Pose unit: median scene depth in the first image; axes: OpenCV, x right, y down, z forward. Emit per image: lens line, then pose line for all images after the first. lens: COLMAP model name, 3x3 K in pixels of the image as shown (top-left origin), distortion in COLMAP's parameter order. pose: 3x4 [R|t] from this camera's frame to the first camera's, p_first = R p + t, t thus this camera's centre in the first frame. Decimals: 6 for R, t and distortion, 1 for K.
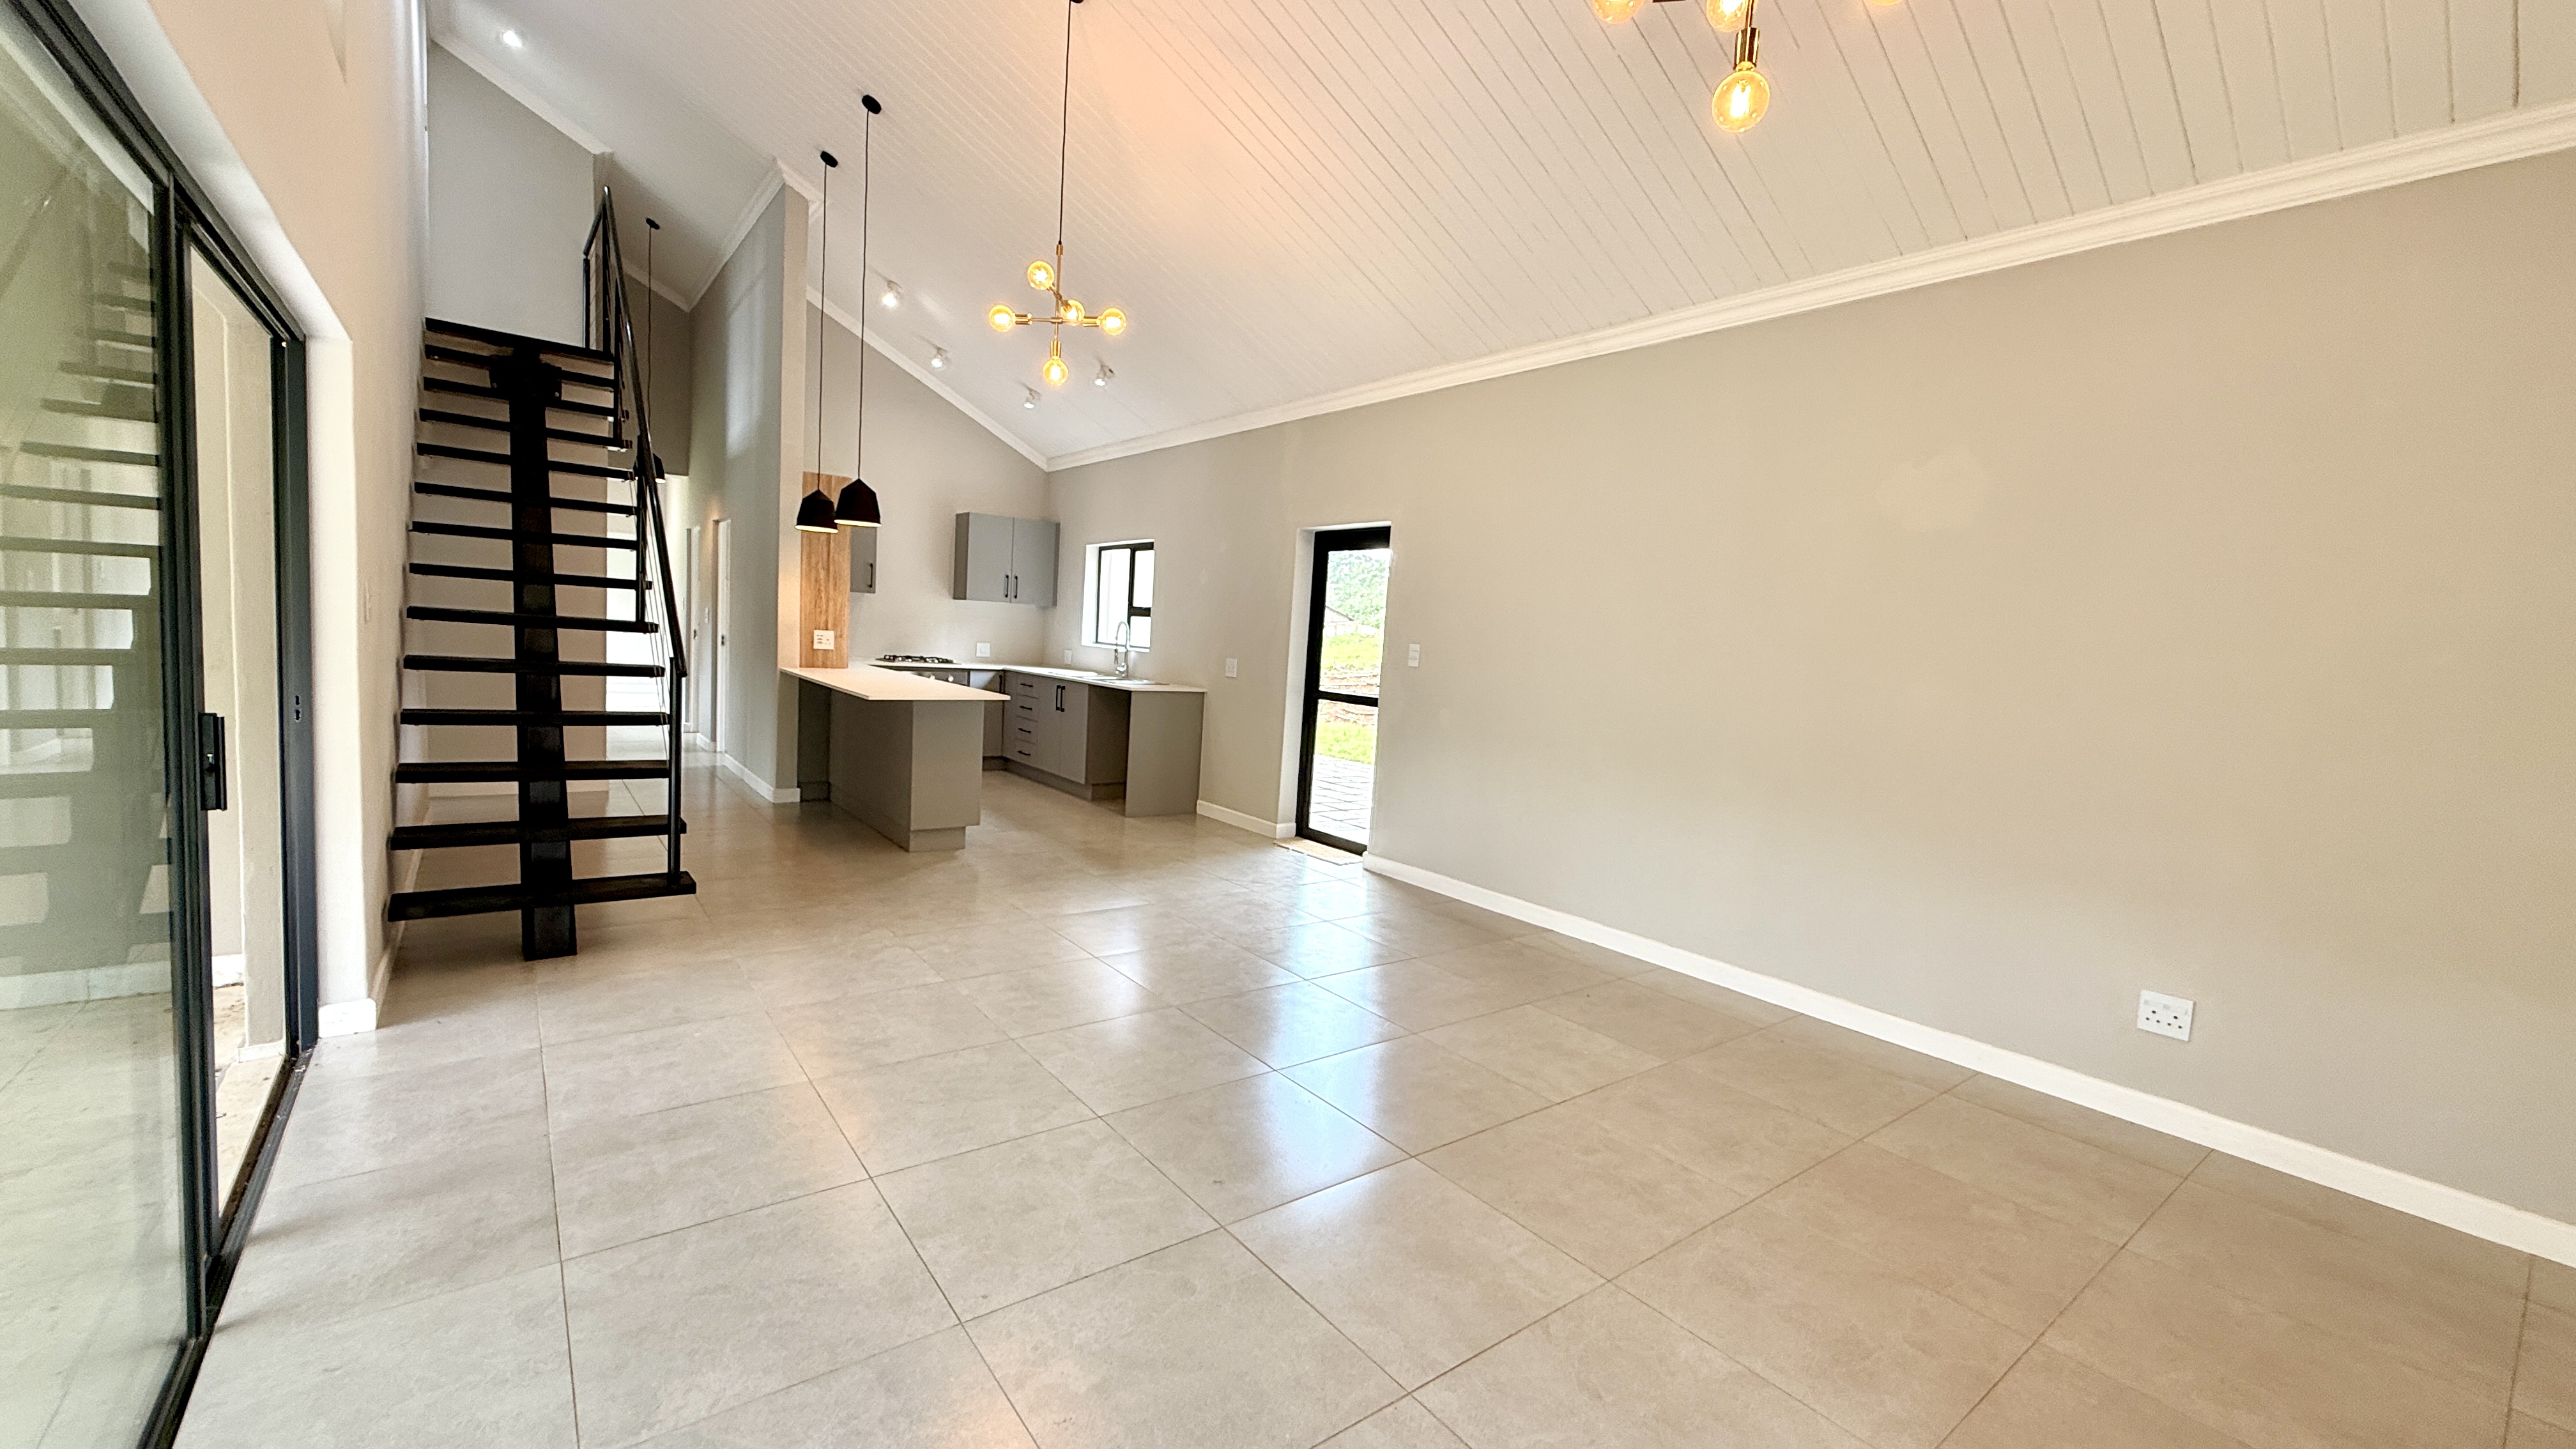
lens RADIAL K [[1025.2, 0, 1283.2], [0, 1025.2, 724.2], [0, 0, 1]] dist [-0.001367, -0.000158]
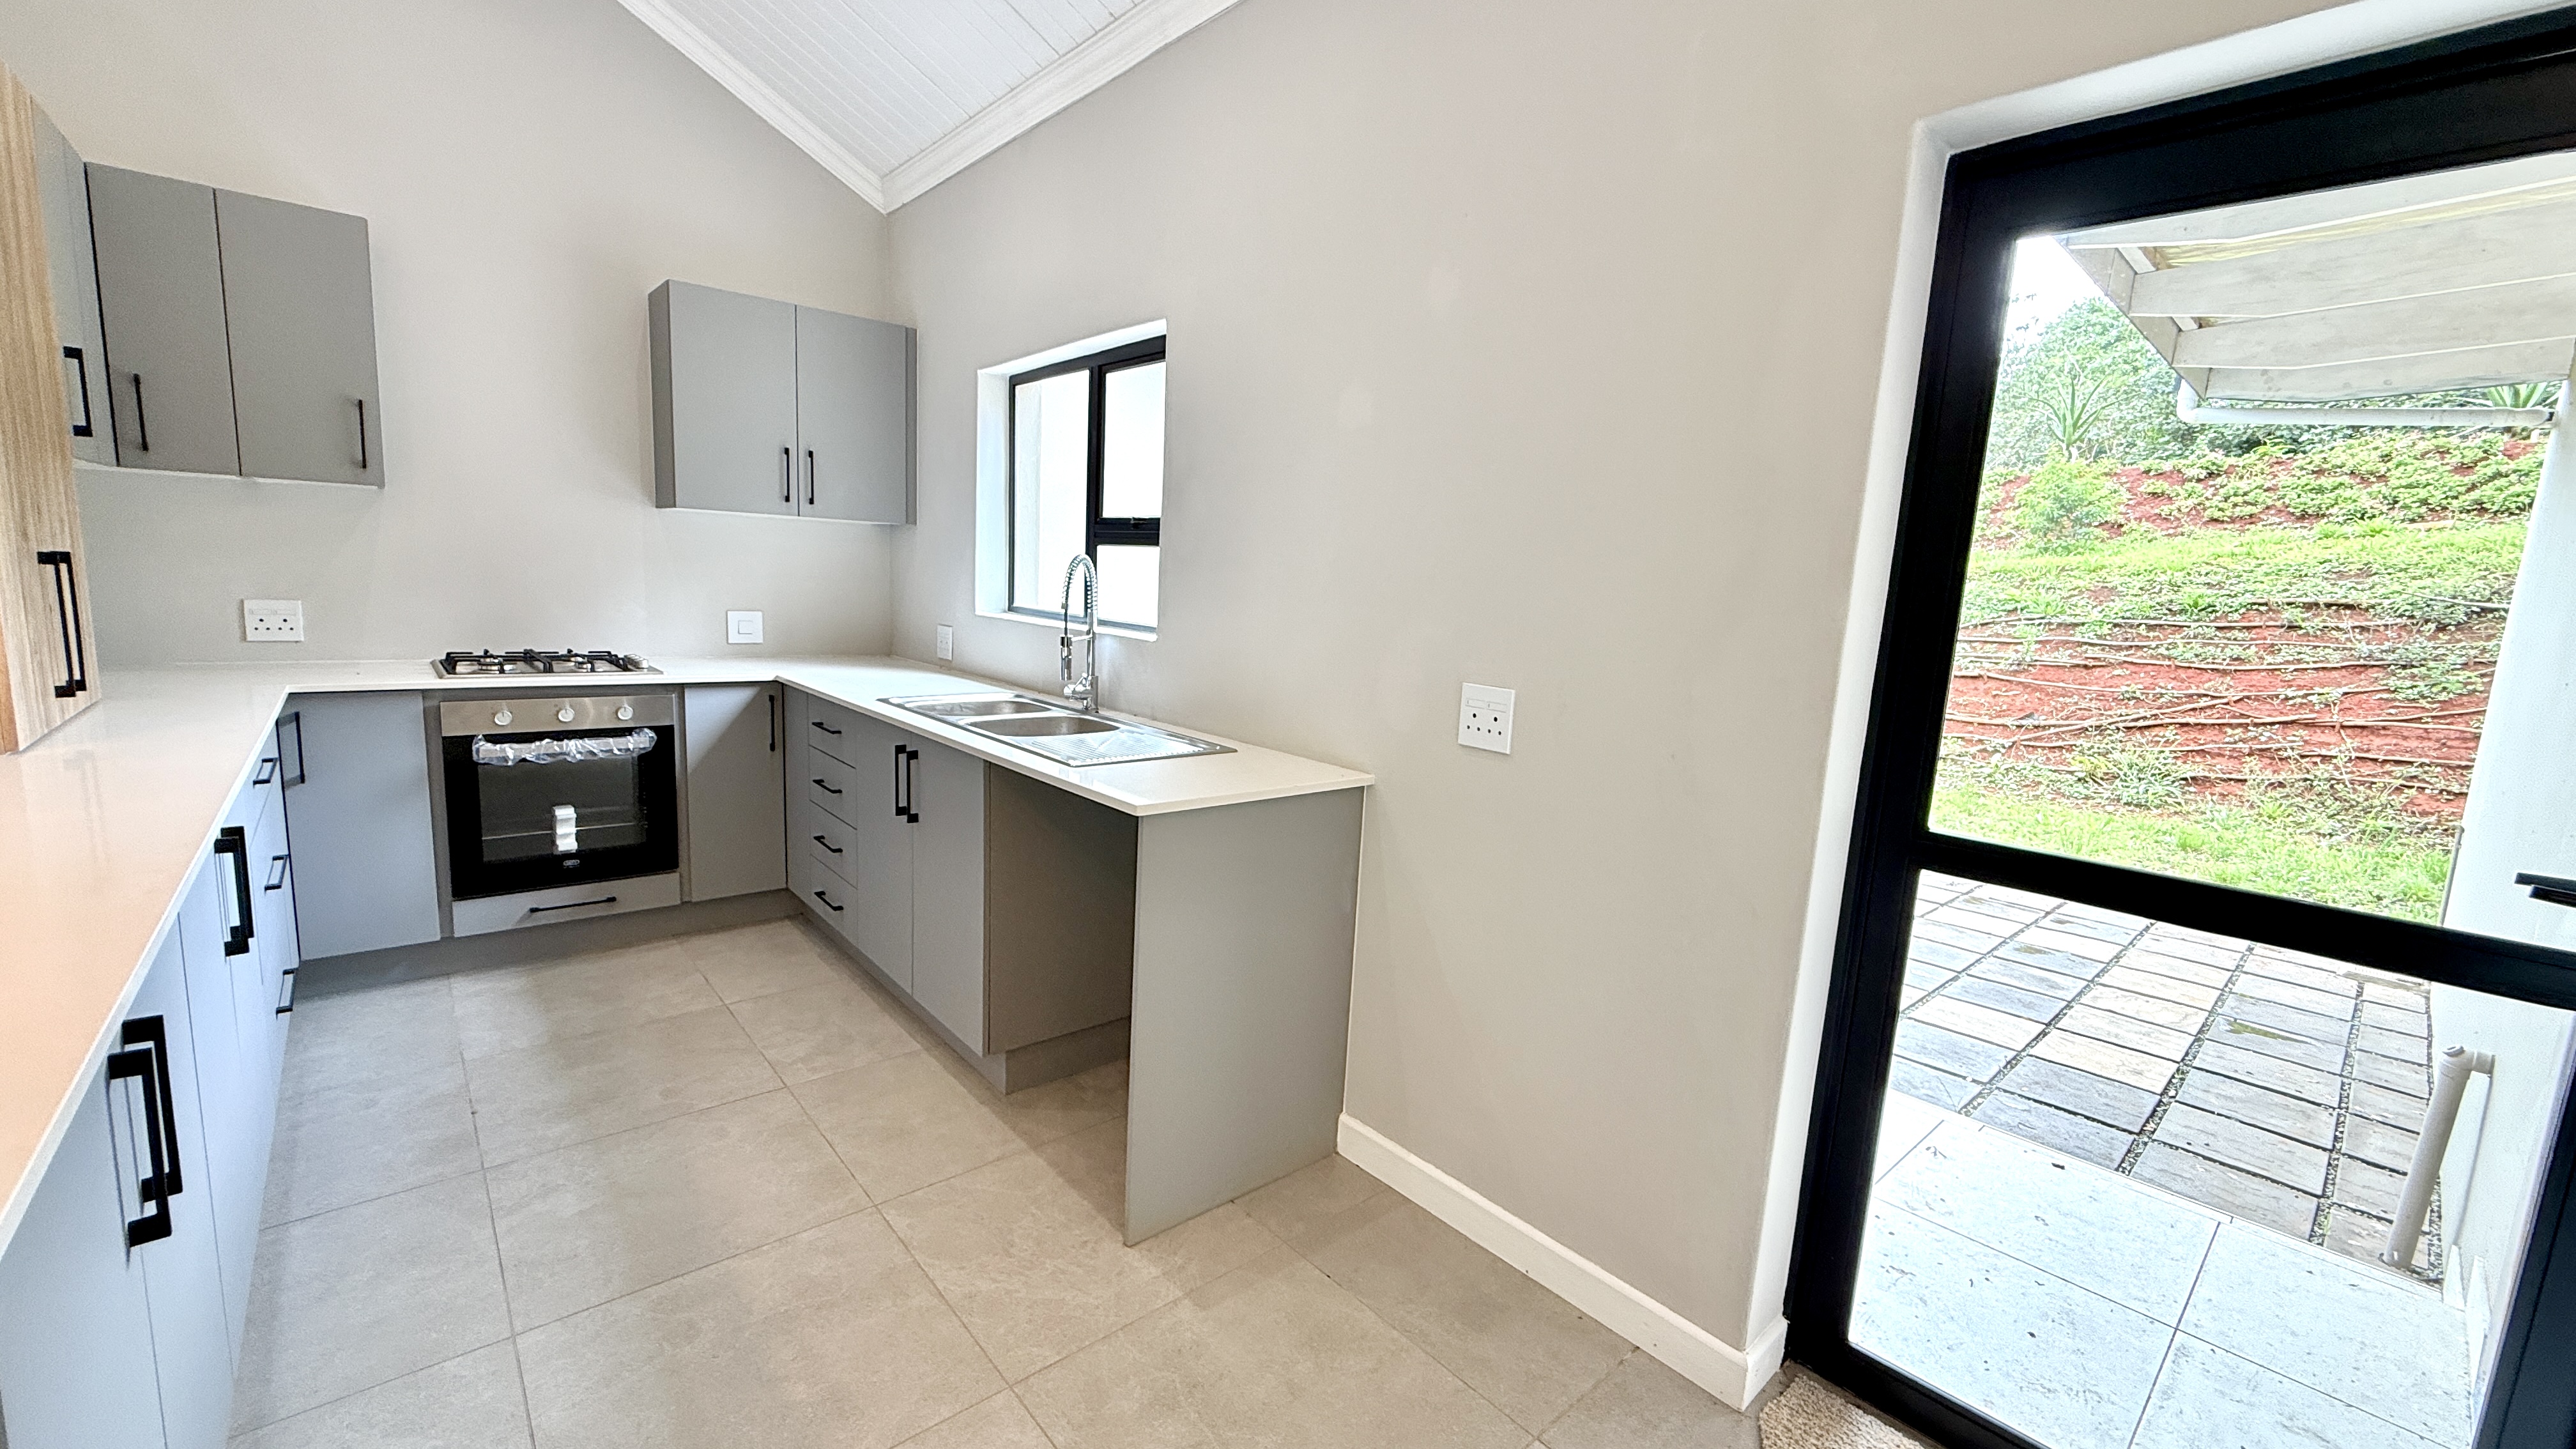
lens RADIAL K [[1025.2, 0, 1283.2], [0, 1025.2, 724.2], [0, 0, 1]] dist [-0.001367, -0.000158]
pose [[0.997458, -0.020893, 0.068123, -0.110437], [0.016703, 0.997968, 0.061493, -0.062392], [-0.069269, -0.060198, 0.995780, 0.630435]]
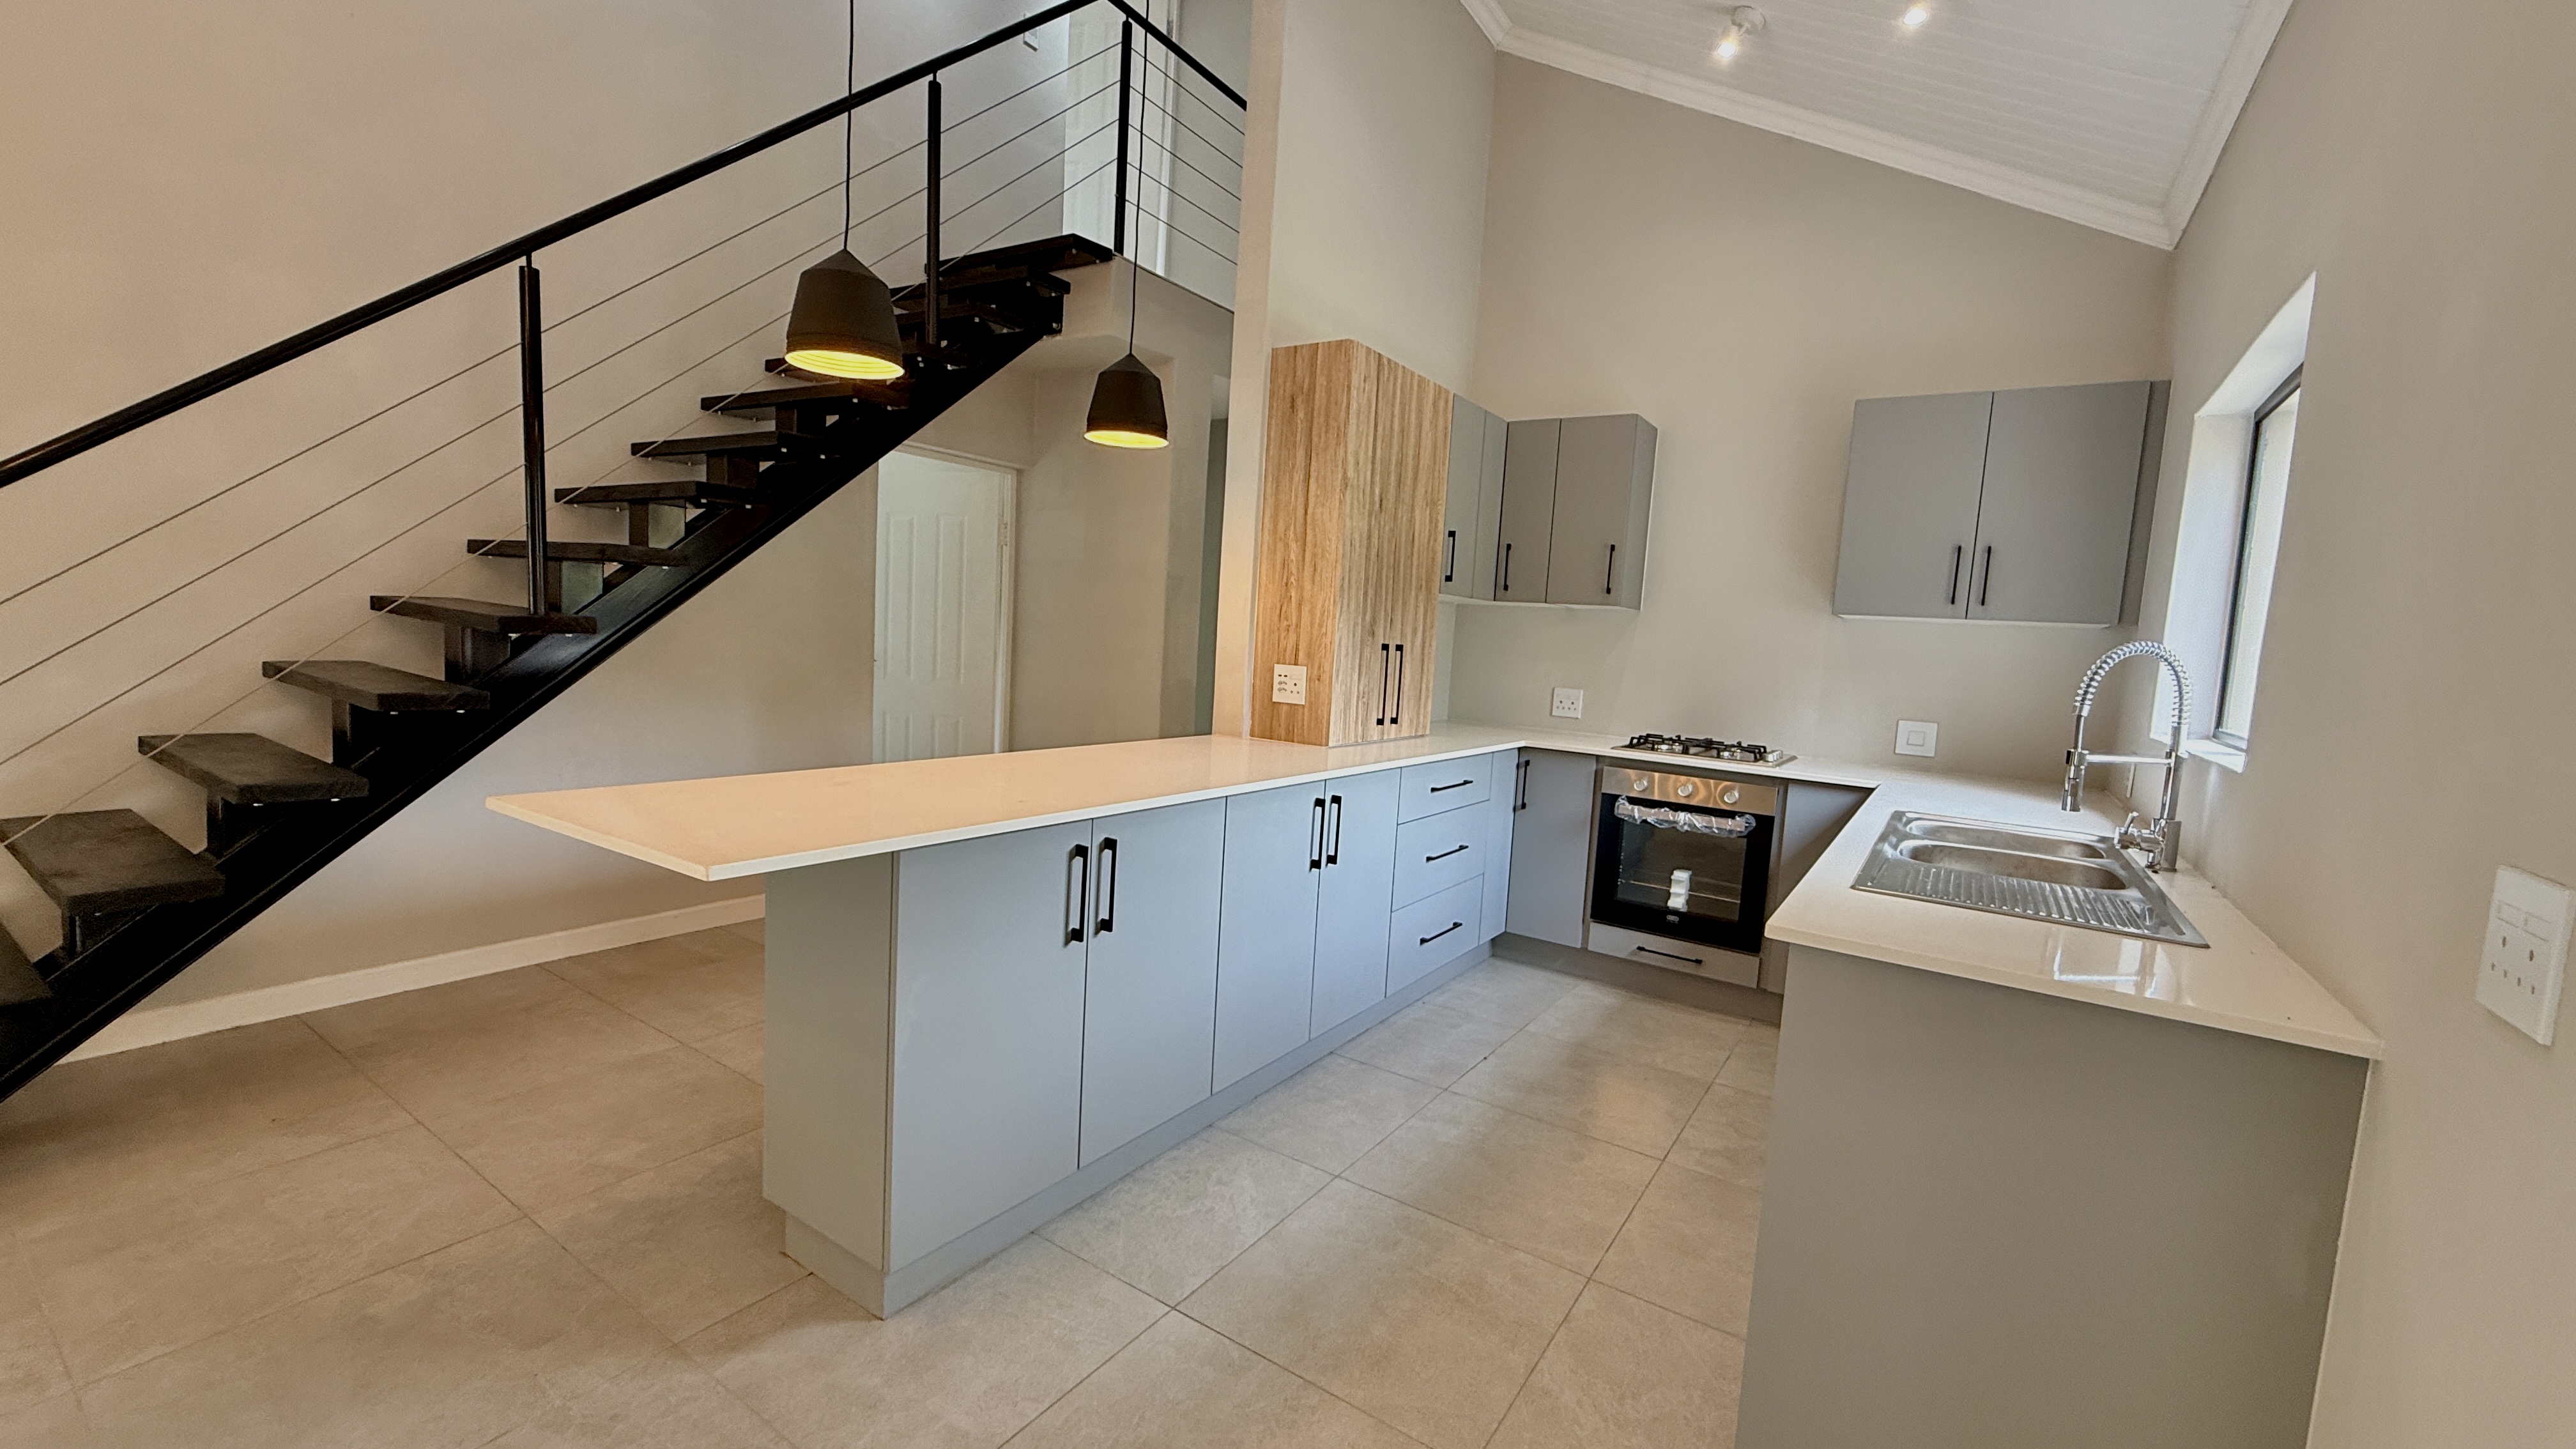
lens RADIAL K [[1025.2, 0, 1283.2], [0, 1025.2, 724.2], [0, 0, 1]] dist [-0.001367, -0.000158]
pose [[0.319940, 0.042876, -0.946467, 0.013820], [-0.124261, 0.992245, 0.002945, -0.055007], [0.939254, 0.116666, 0.322787, 0.718354]]
